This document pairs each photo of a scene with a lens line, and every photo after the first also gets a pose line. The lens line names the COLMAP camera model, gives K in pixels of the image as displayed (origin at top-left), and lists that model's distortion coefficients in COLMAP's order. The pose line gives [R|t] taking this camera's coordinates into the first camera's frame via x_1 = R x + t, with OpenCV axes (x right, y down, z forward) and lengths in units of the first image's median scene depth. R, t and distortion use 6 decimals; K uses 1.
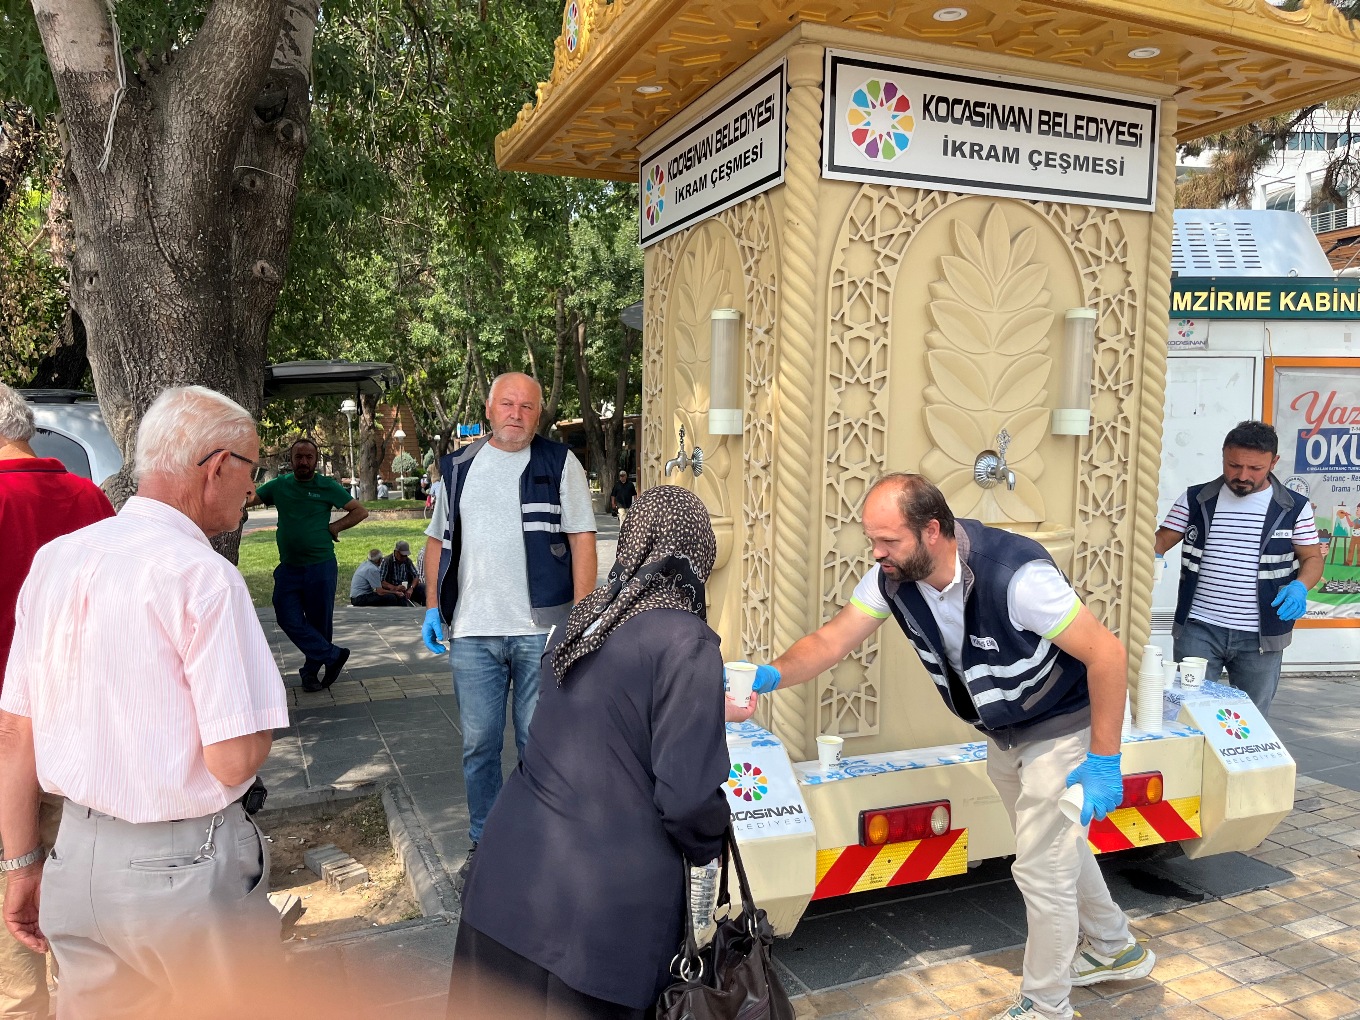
lens RADIAL K [[1046.0, 0, 672.4], [0, 1046.0, 511.2], [0, 0, 1]] dist [0.021690, 0.004204]
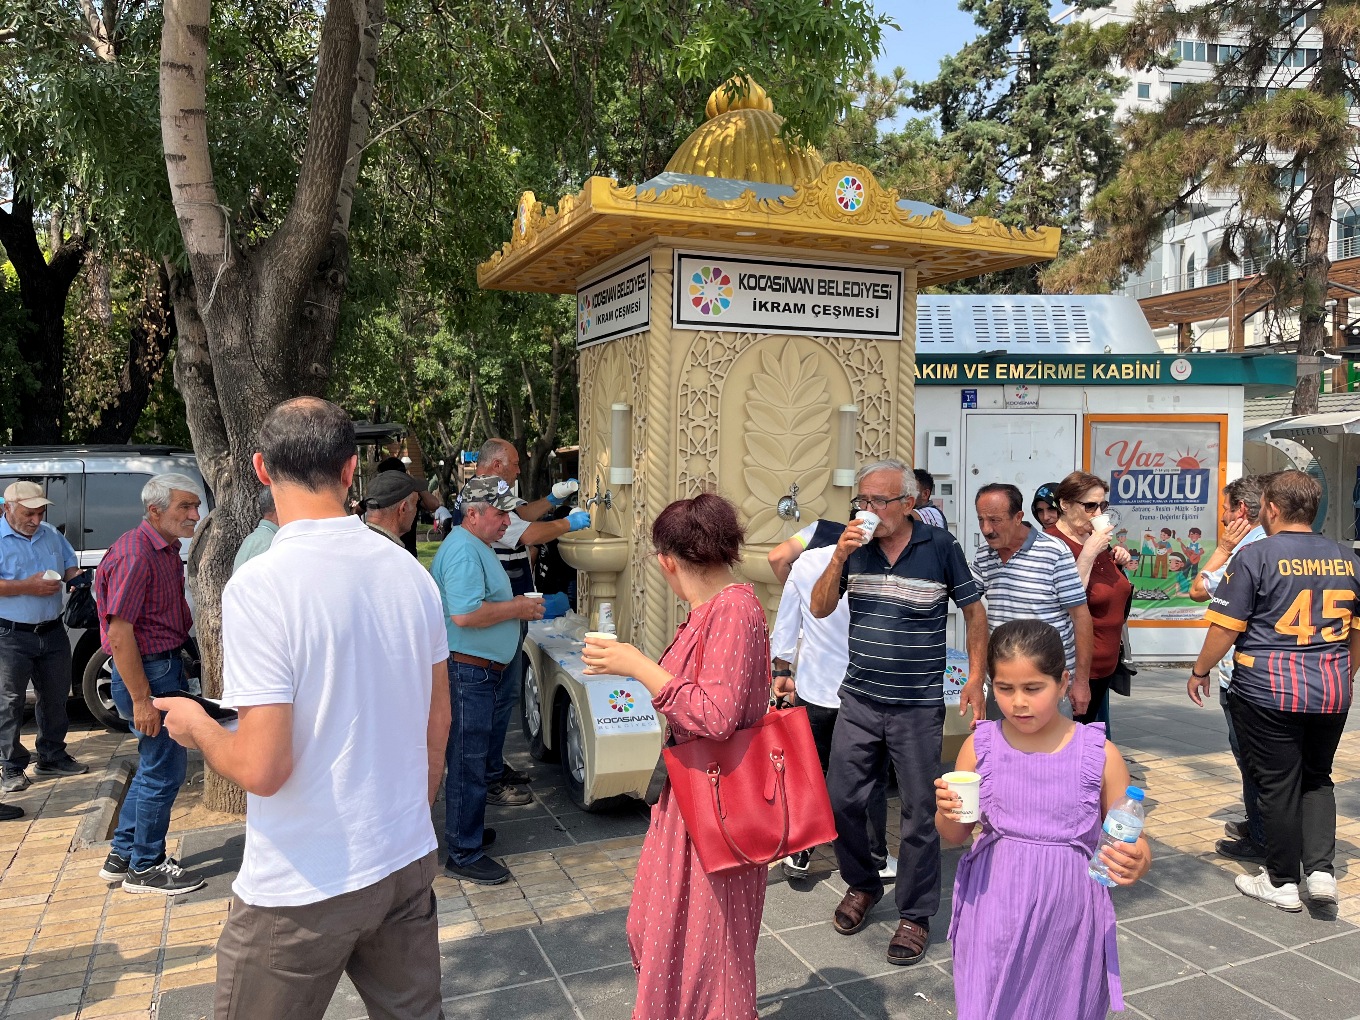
lens RADIAL K [[1044.3, 0, 676.8], [0, 1044.3, 511.2], [0, 0, 1]] dist [0.077106, -0.110517]
pose [[0.999995, 0.003164, -0.000954, 0.136422], [-0.003182, 0.999803, -0.019573, -0.003520], [0.000892, 0.019576, 0.999808, -0.546716]]
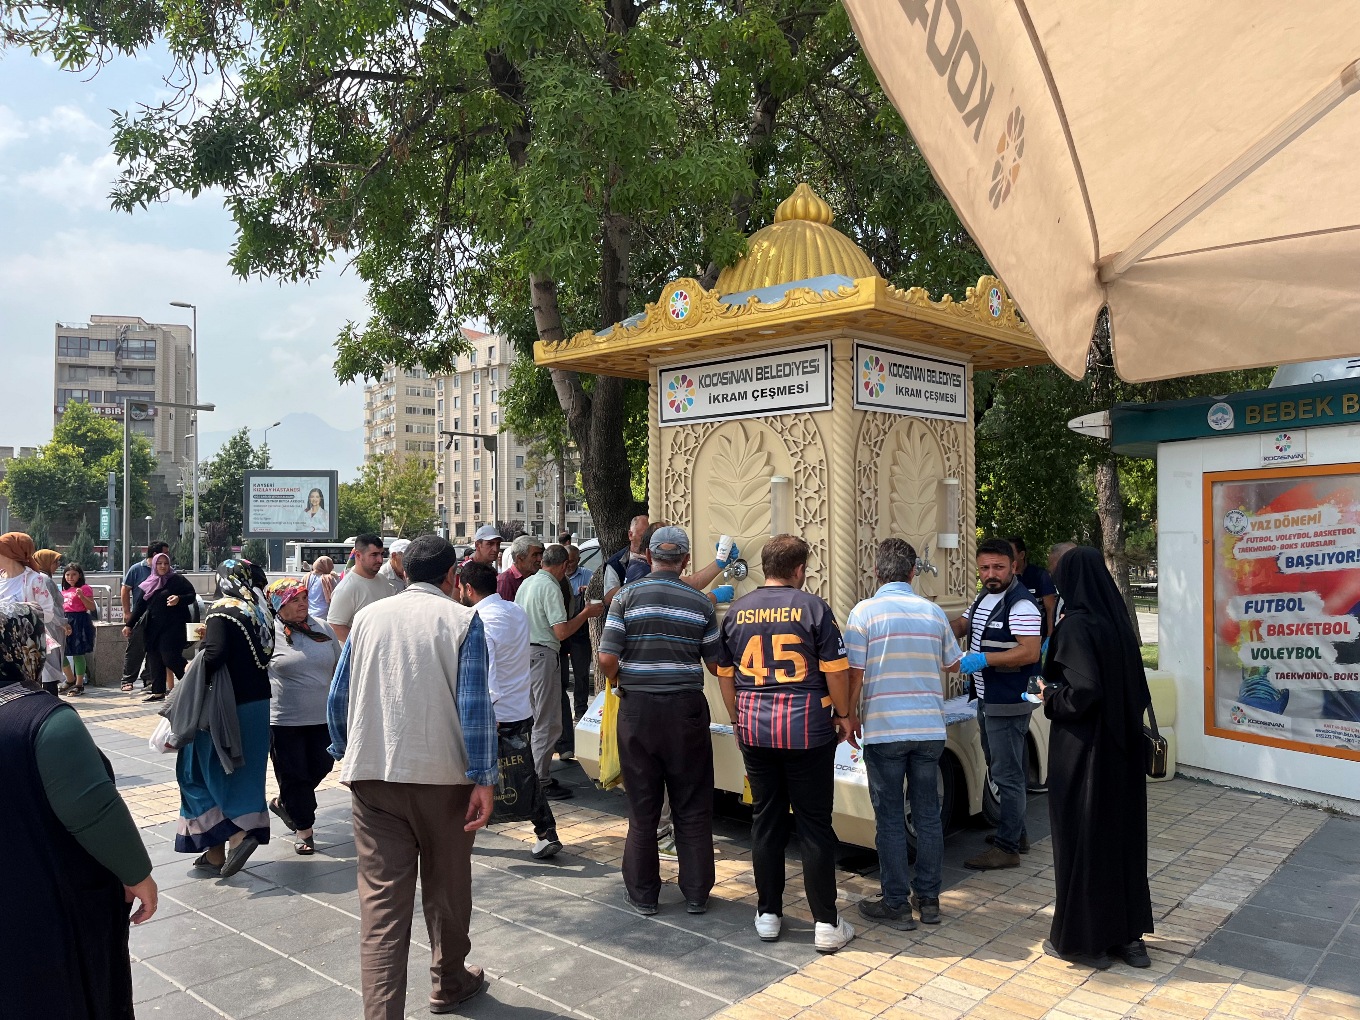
lens RADIAL K [[1046.0, 0, 672.4], [0, 1046.0, 511.2], [0, 0, 1]] dist [0.021690, 0.004204]
pose [[0.422652, -0.021057, -0.906048, 1.821133], [-0.050731, 0.997613, -0.046850, -0.051800], [0.904871, 0.065766, 0.420574, 0.151312]]
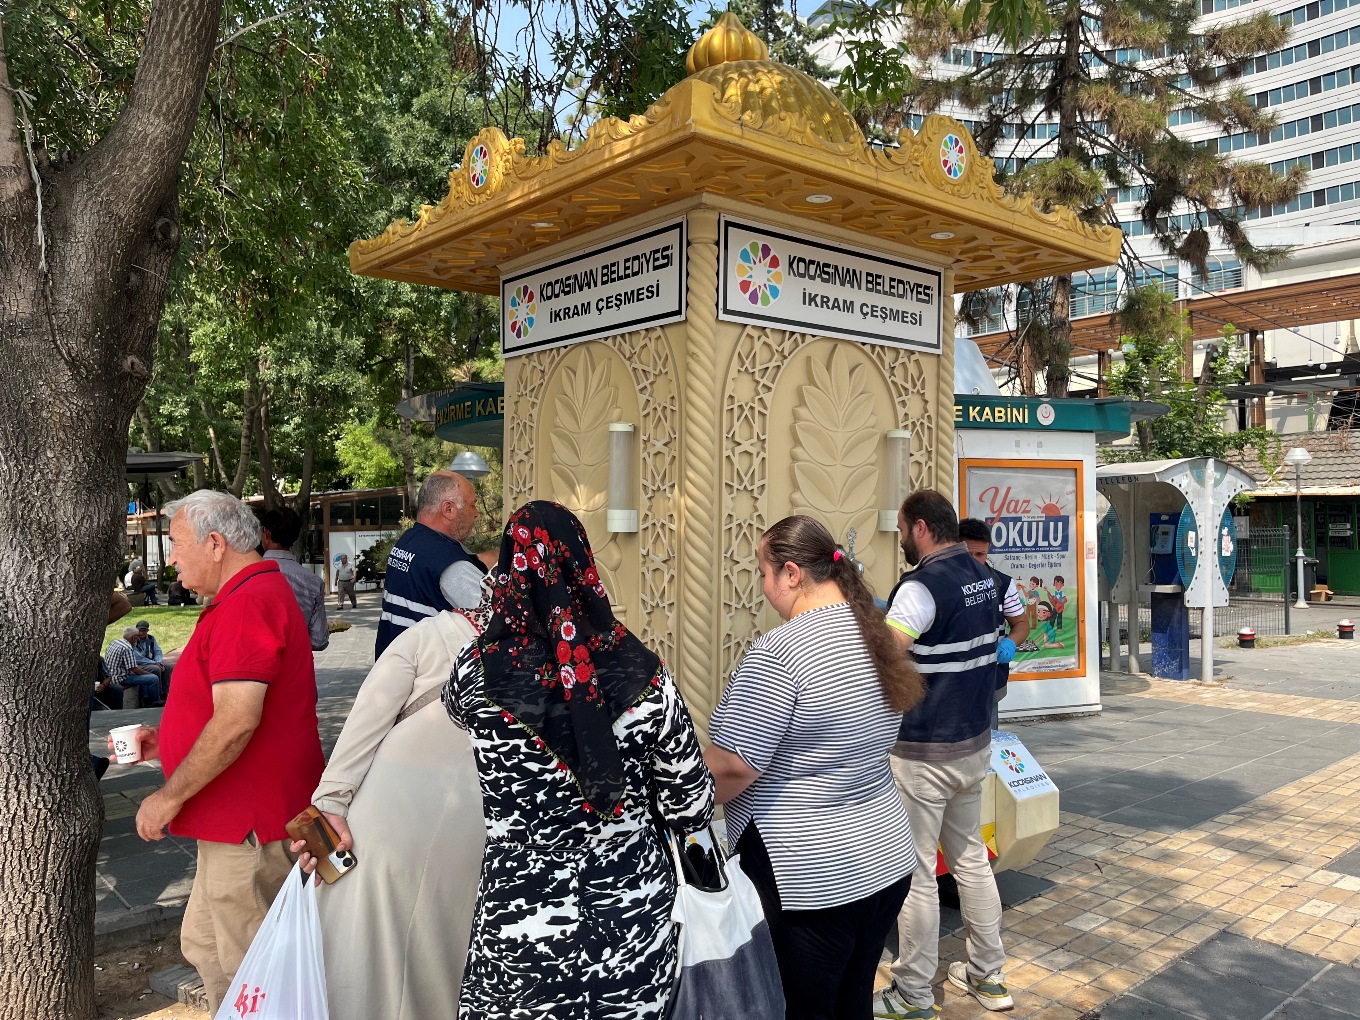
lens RADIAL K [[1044.3, 0, 676.8], [0, 1044.3, 511.2], [0, 0, 1]] dist [0.077106, -0.110517]
pose [[0.951684, -0.000060, 0.307080, -0.241385], [0.022639, 0.997292, -0.069967, -0.015935], [-0.306244, 0.073538, 0.949108, -0.089768]]
